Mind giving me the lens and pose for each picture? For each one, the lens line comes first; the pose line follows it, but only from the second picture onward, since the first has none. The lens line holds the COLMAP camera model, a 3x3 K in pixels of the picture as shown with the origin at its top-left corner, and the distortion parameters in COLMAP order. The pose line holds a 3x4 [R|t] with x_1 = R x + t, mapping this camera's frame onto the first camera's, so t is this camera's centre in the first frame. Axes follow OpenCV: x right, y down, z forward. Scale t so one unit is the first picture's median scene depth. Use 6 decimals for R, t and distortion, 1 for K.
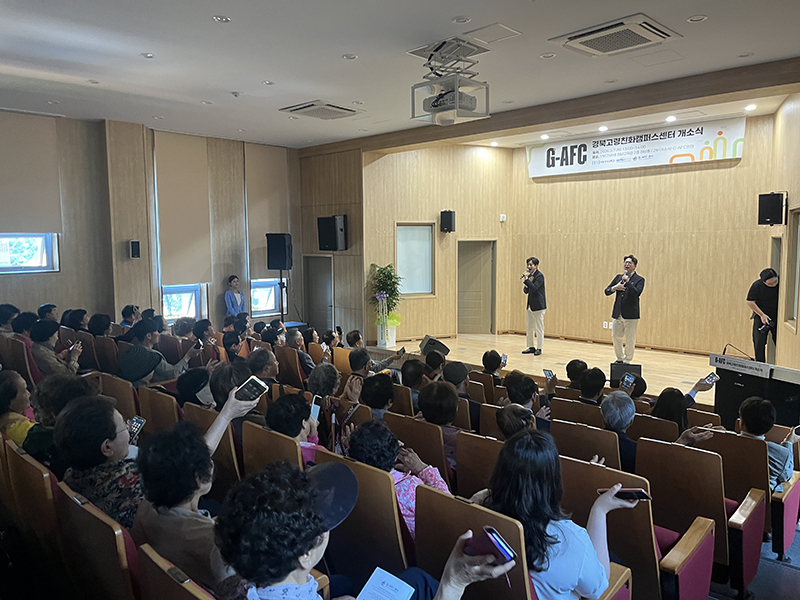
lens RADIAL K [[605.6, 0, 400.0], [0, 605.6, 300.0], [0, 0, 1]] dist [0.020635, -0.003435]
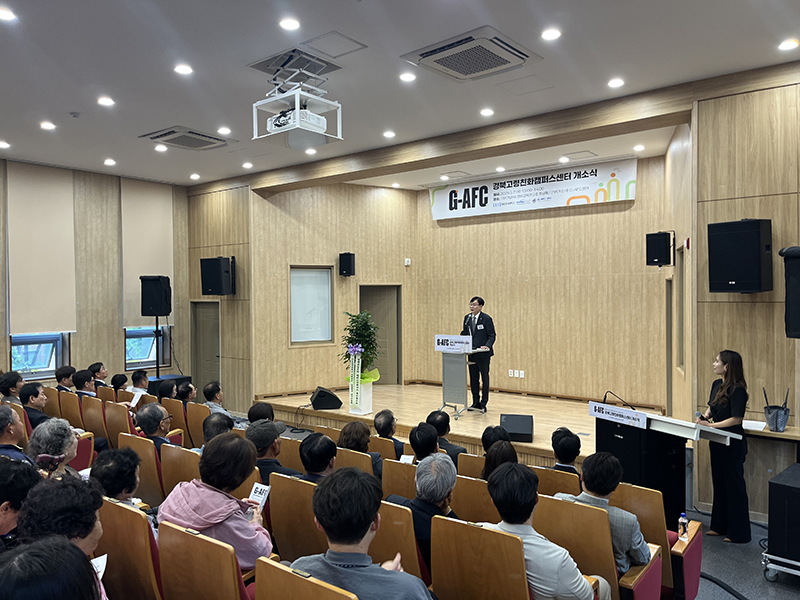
lens RADIAL K [[605.6, 0, 400.0], [0, 605.6, 300.0], [0, 0, 1]] dist [0.020635, -0.003435]
pose [[0.996110, -0.000515, 0.088120, 0.082798], [0.008046, 0.996337, -0.085131, 0.006521], [-0.087753, 0.085509, 0.992465, 0.065067]]
